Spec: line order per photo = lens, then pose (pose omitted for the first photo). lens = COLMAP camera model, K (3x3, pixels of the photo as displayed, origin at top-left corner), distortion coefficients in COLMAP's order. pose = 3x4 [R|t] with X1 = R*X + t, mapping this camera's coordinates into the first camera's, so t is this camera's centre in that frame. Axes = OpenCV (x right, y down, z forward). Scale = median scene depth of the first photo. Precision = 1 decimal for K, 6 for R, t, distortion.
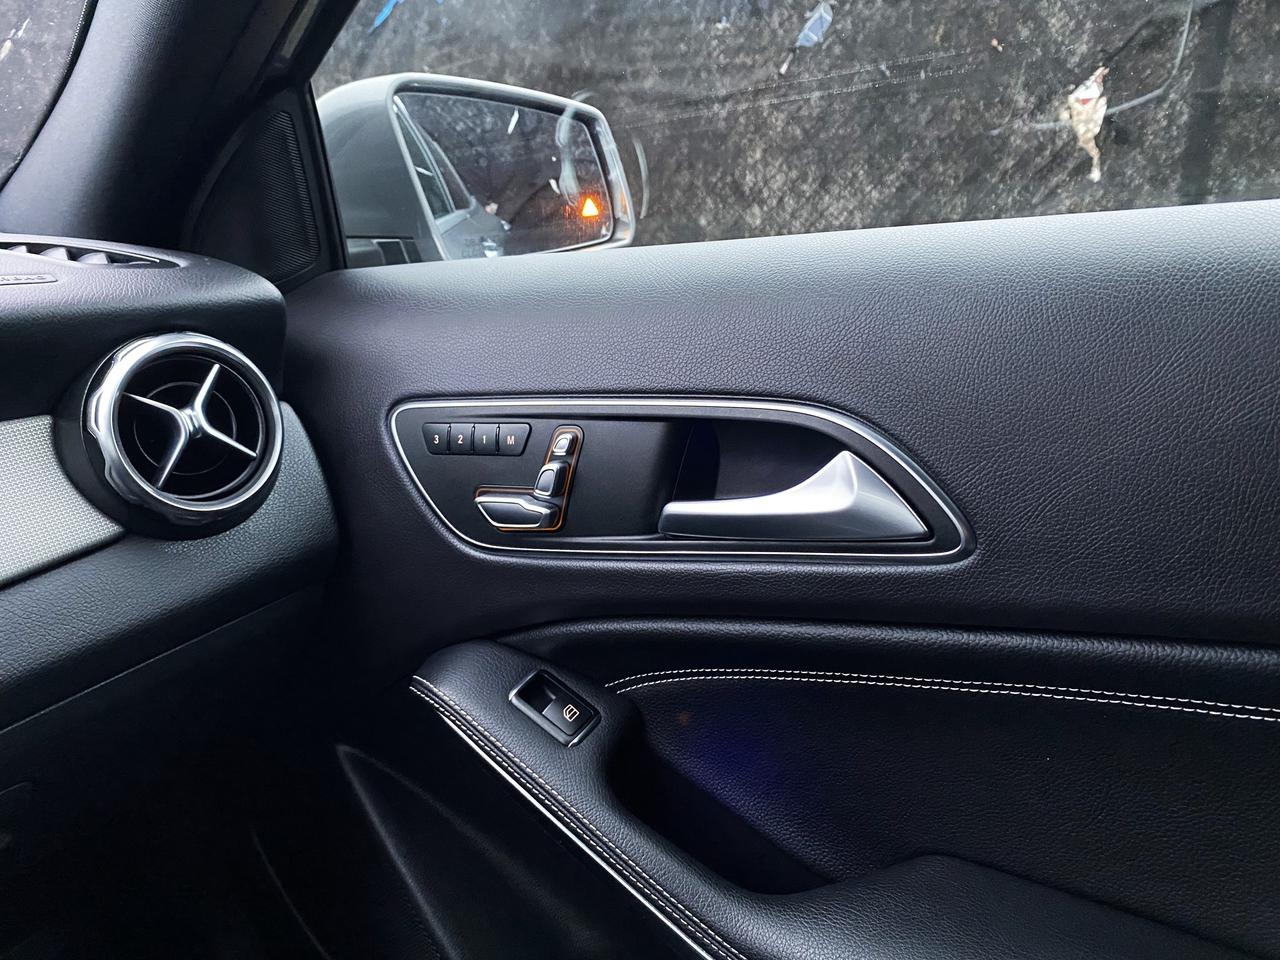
lens RADIAL K [[946.0, 0, 638.1], [0, 946.0, 472.9], [0, 0, 1]] dist [0.003199, 0.002274]
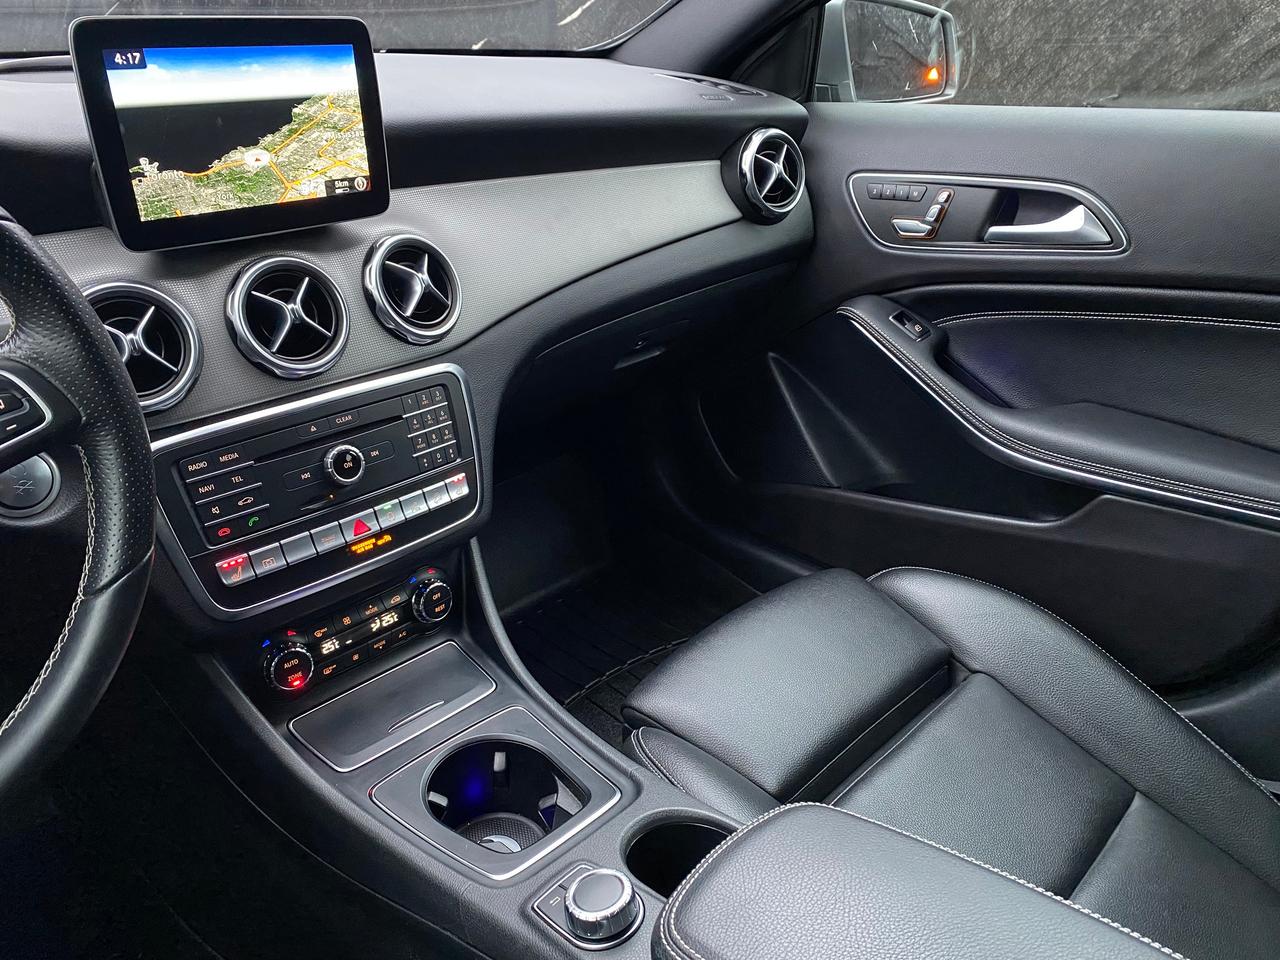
lens RADIAL K [[946.0, 0, 638.1], [0, 946.0, 472.9], [0, 0, 1]] dist [0.003199, 0.002274]
pose [[0.979773, 0.143370, -0.139603, -0.347870], [-0.118635, 0.977972, 0.171746, 0.280914], [0.161151, -0.151711, 0.975200, -1.256606]]
